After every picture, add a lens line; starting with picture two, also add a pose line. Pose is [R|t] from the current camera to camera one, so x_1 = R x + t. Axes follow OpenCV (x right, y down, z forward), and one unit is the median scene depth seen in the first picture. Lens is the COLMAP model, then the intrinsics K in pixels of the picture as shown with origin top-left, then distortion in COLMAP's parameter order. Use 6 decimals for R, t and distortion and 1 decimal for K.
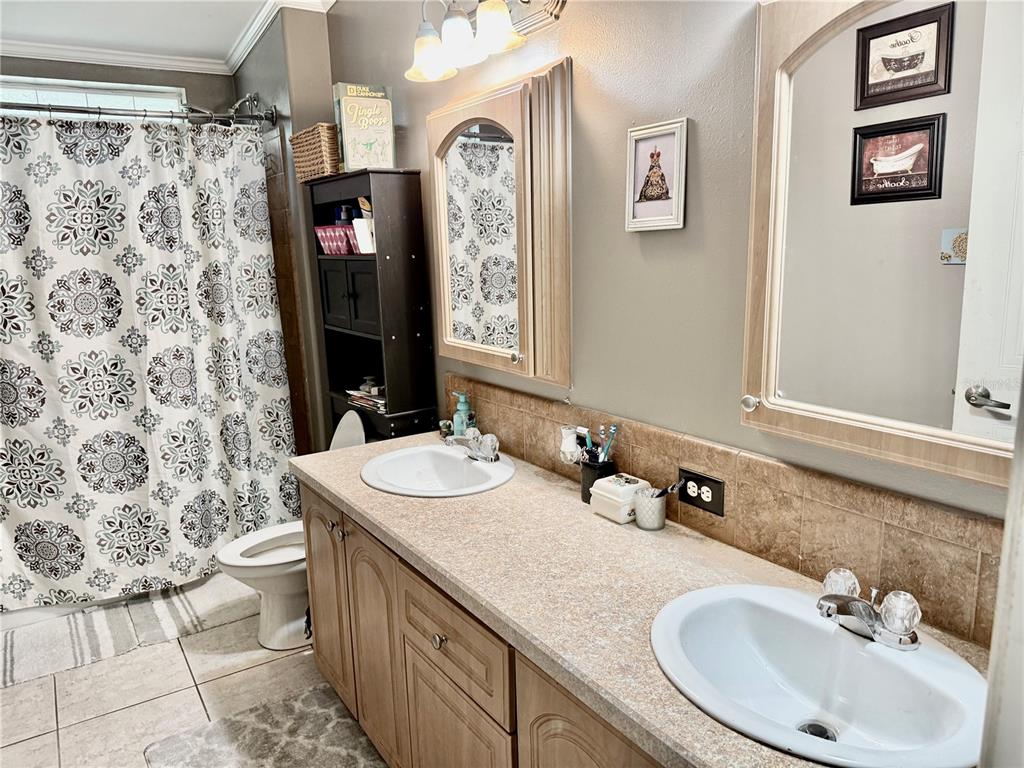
lens RADIAL K [[716.8, 0, 507.5], [0, 716.8, 385.2], [0, 0, 1]] dist [0.044853, -0.066775]
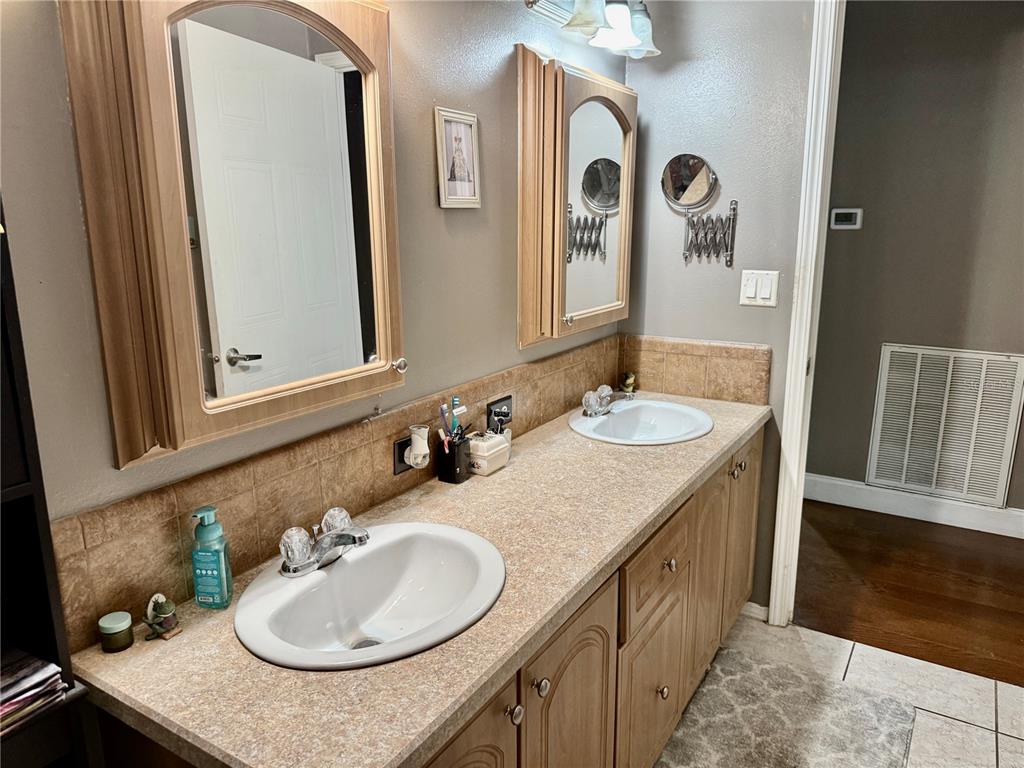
lens RADIAL K [[716.8, 0, 508.3], [0, 716.8, 380.3], [0, 0, 1]] dist [0.044853, -0.066775]
pose [[-0.412636, -0.170141, 0.894865, -0.855218], [0.194263, 0.943363, 0.268939, -0.244271], [-0.889940, 0.284813, -0.356213, 1.388257]]
